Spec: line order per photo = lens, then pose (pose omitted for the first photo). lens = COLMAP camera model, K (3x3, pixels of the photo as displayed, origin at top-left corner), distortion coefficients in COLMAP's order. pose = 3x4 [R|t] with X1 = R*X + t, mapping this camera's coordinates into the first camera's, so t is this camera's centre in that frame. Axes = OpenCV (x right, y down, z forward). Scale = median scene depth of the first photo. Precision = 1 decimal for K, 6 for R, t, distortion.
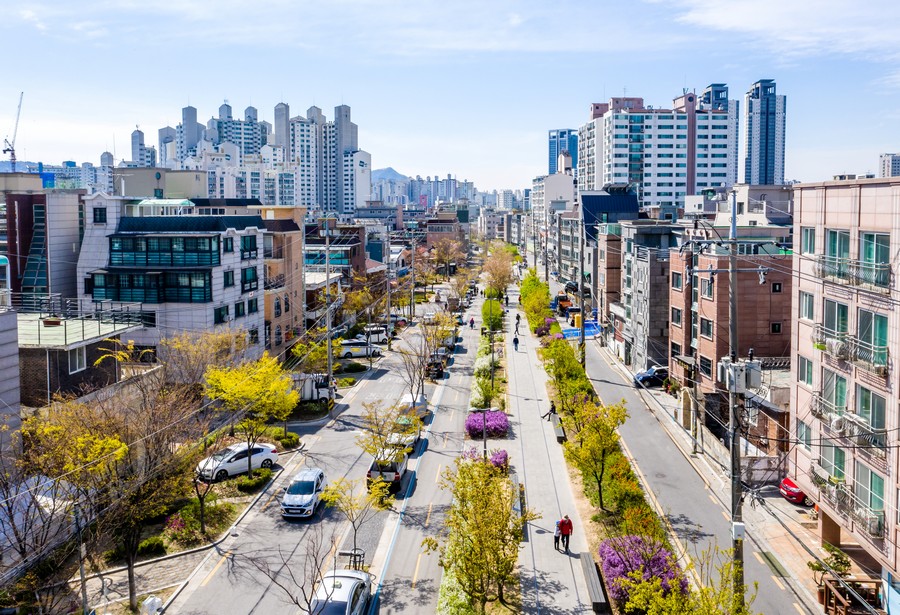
lens RADIAL K [[765.9, 0, 437.7], [0, 765.9, 202.1], [0, 0, 1]] dist [-0.000746, 0.012563]
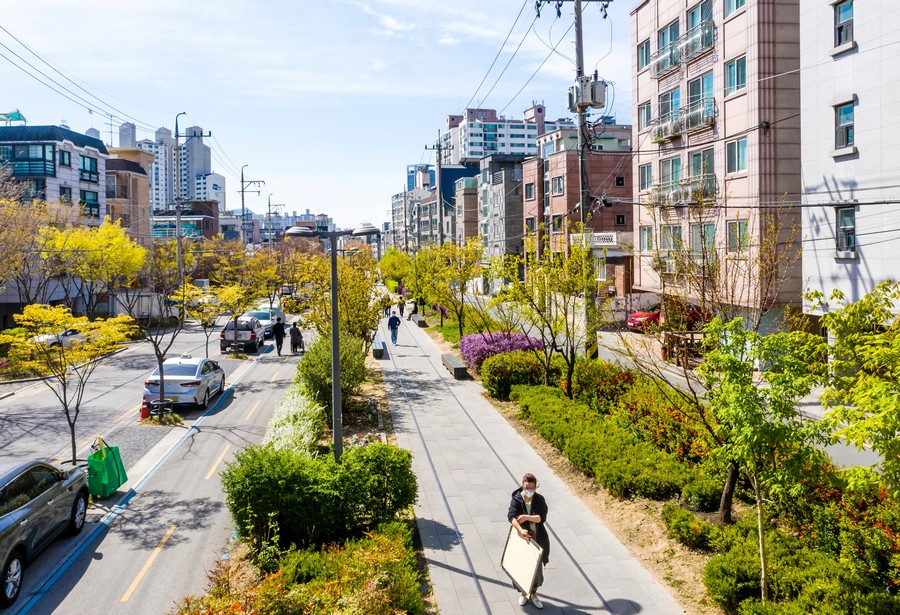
lens RADIAL K [[765.9, 0, 446.3], [0, 765.9, 252.1], [0, 0, 1]] dist [-0.000746, 0.012563]
pose [[0.981304, -0.009699, 0.192217, 0.000235], [0.019858, 0.998501, -0.050996, 0.111642], [-0.191434, 0.053859, 0.980027, 0.003541]]
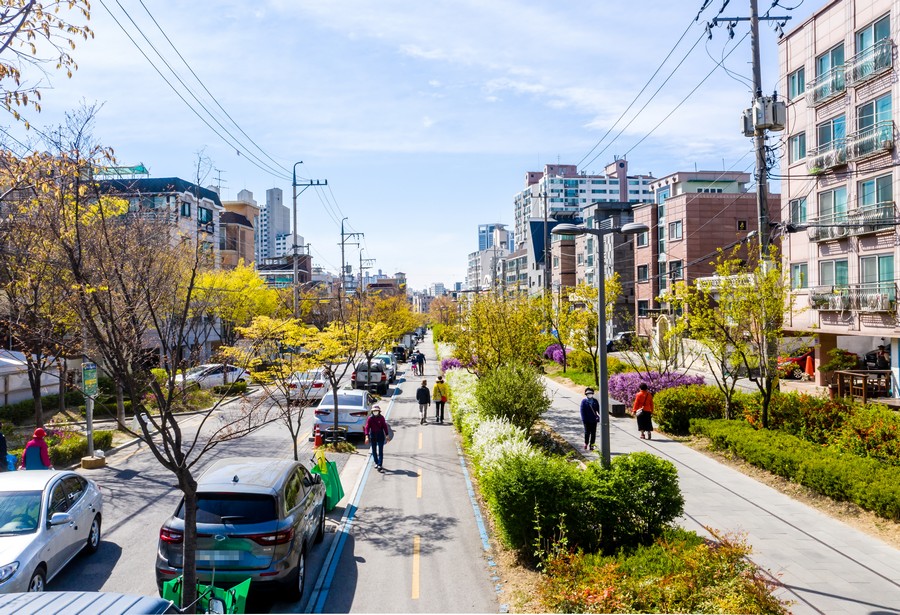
lens RADIAL K [[765.9, 0, 429.5], [0, 765.9, 304.8], [0, 0, 1]] dist [-0.000746, 0.012563]
pose [[0.994884, -0.007930, 0.100712, -0.033431], [0.014960, 0.997488, -0.069235, 0.121555], [-0.099910, 0.070387, 0.992504, 0.013473]]
